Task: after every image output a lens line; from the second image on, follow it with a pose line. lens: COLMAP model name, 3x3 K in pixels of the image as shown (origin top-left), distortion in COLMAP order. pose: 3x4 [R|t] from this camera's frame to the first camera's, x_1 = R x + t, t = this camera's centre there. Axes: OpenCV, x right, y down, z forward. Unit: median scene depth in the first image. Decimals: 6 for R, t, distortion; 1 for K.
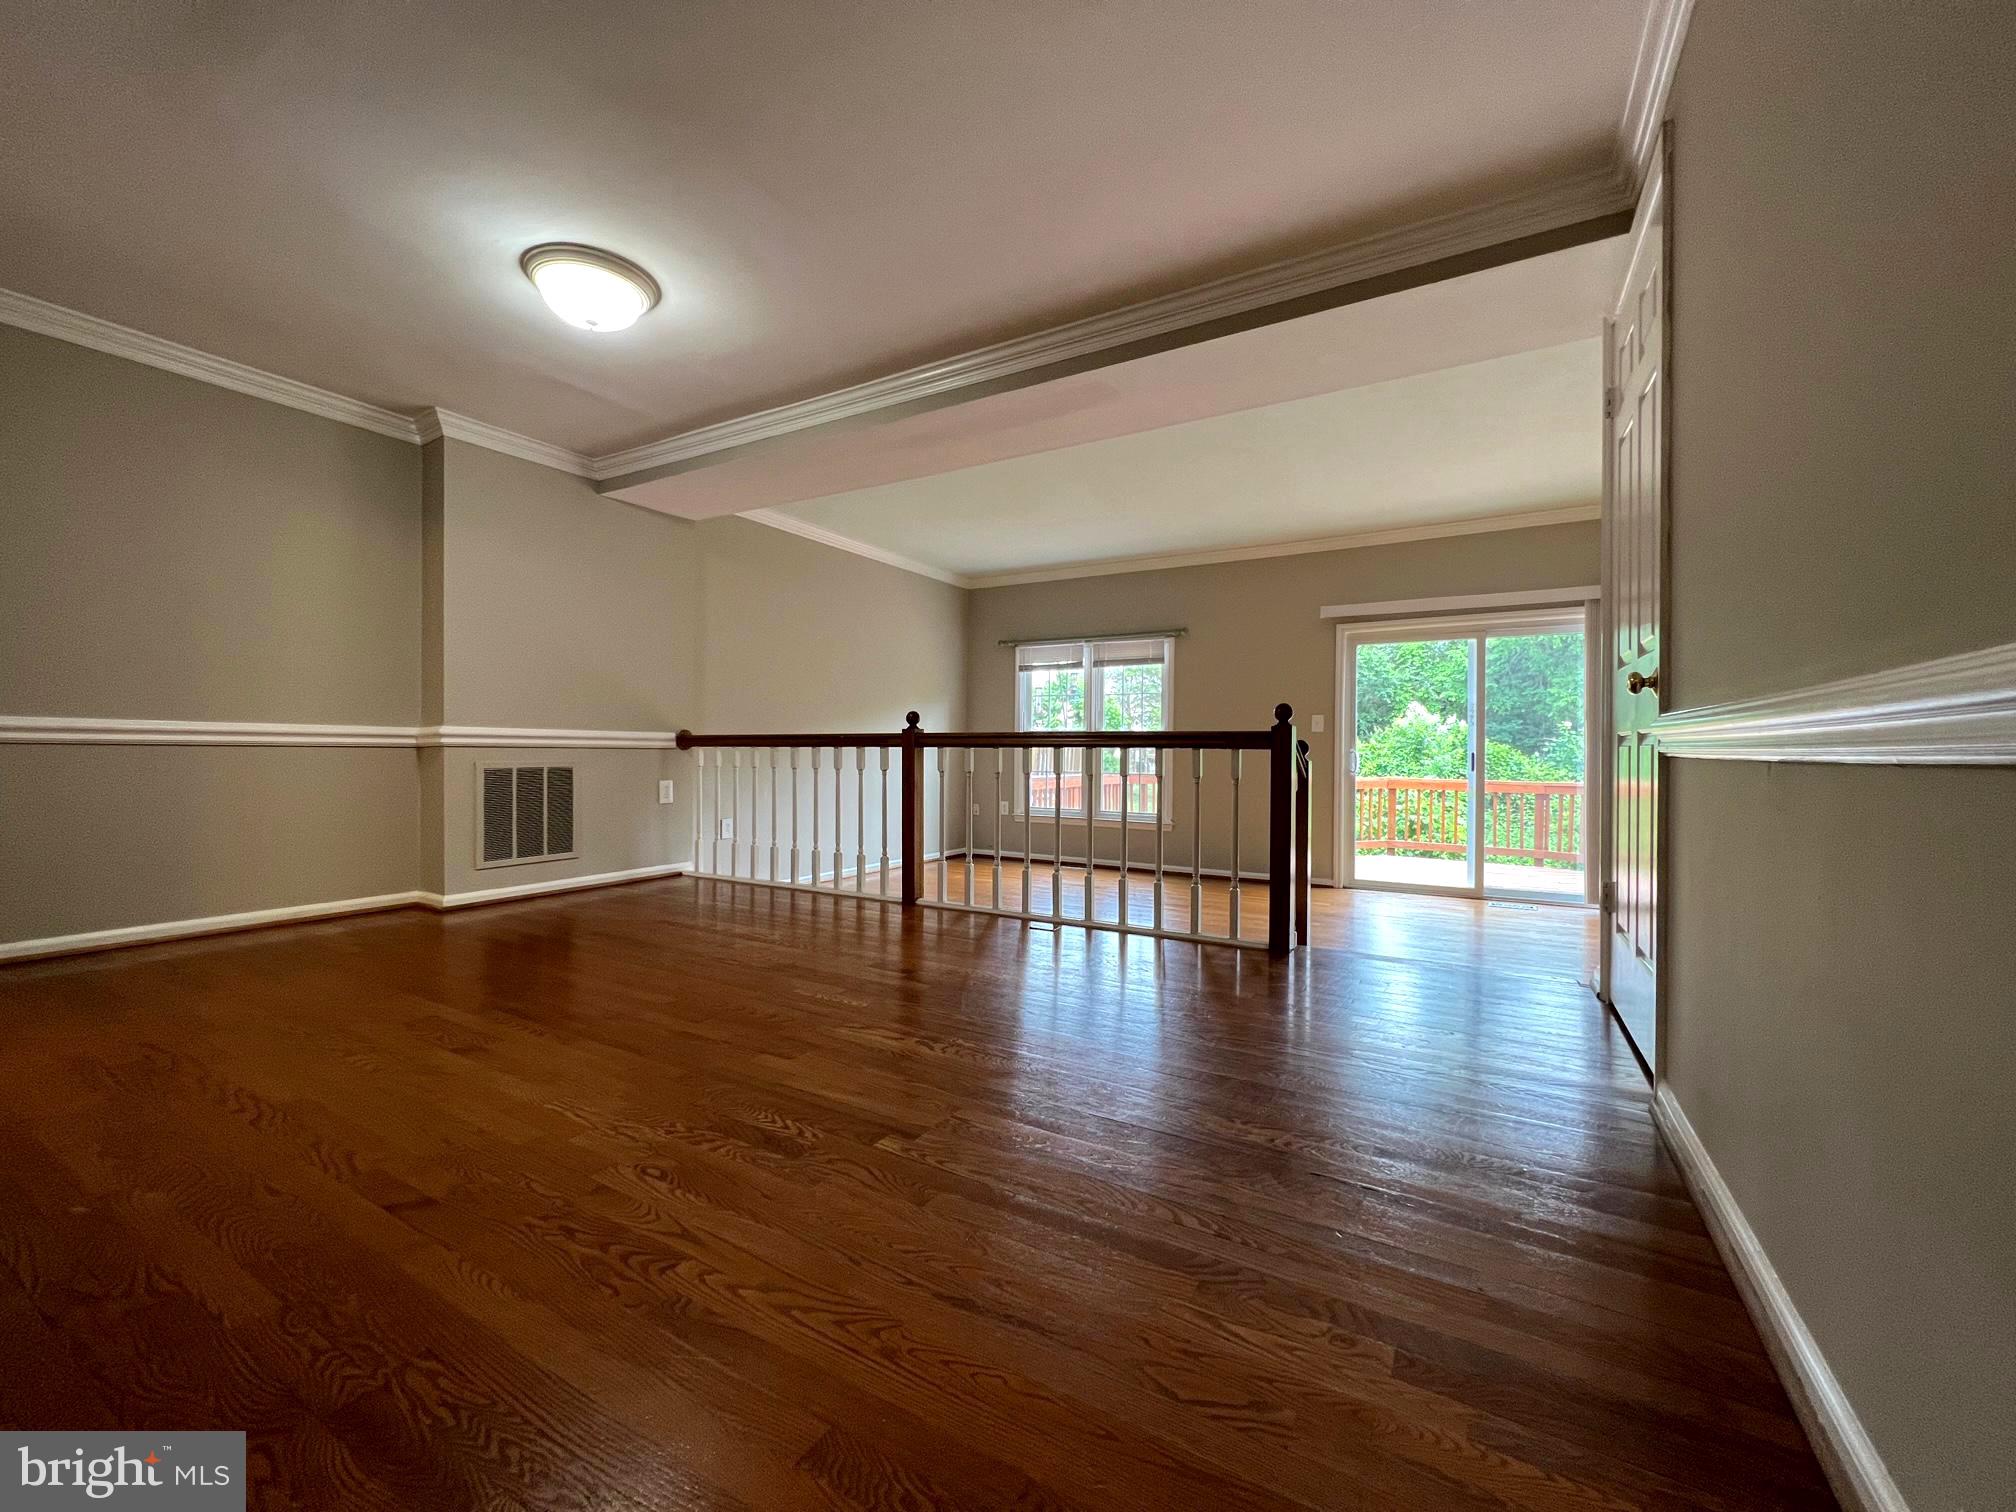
lens RADIAL K [[803.4, 0, 992.0], [0, 803.4, 752.1], [0, 0, 1]] dist [-0.007189, 0.000105]
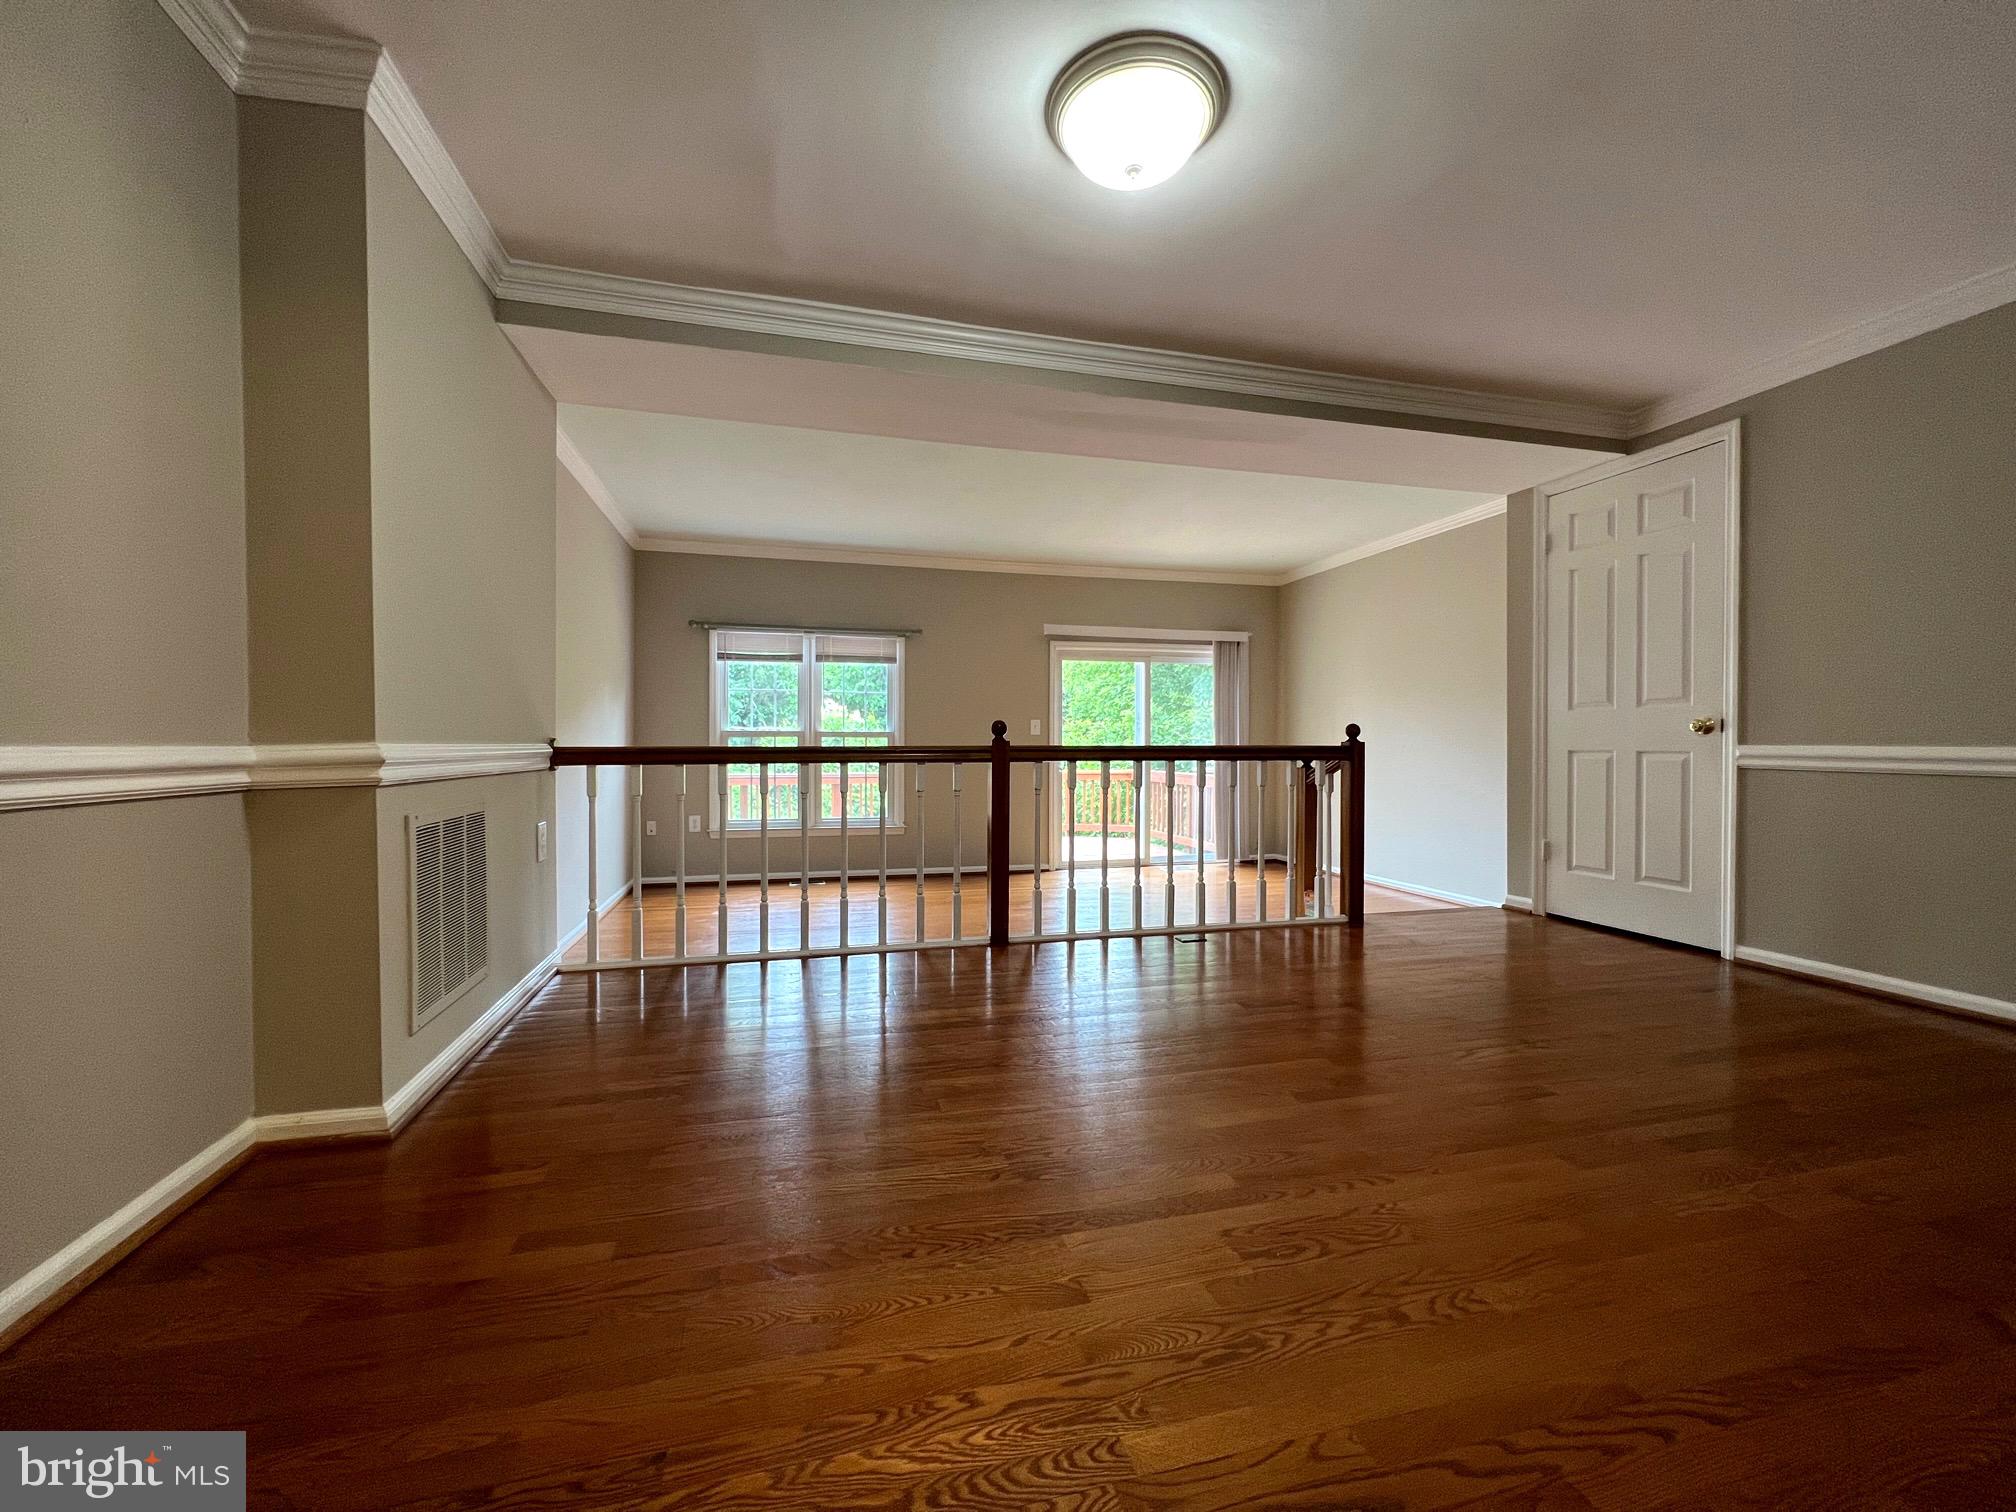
lens RADIAL K [[811.7, 0, 998.1], [0, 811.7, 755.7], [0, 0, 1]] dist [-0.007296, 0.000447]
pose [[0.709479, -0.017161, 0.704518, -0.411384], [0.005059, 0.999802, 0.019259, -0.017619], [-0.704709, -0.010100, 0.709425, 0.222354]]
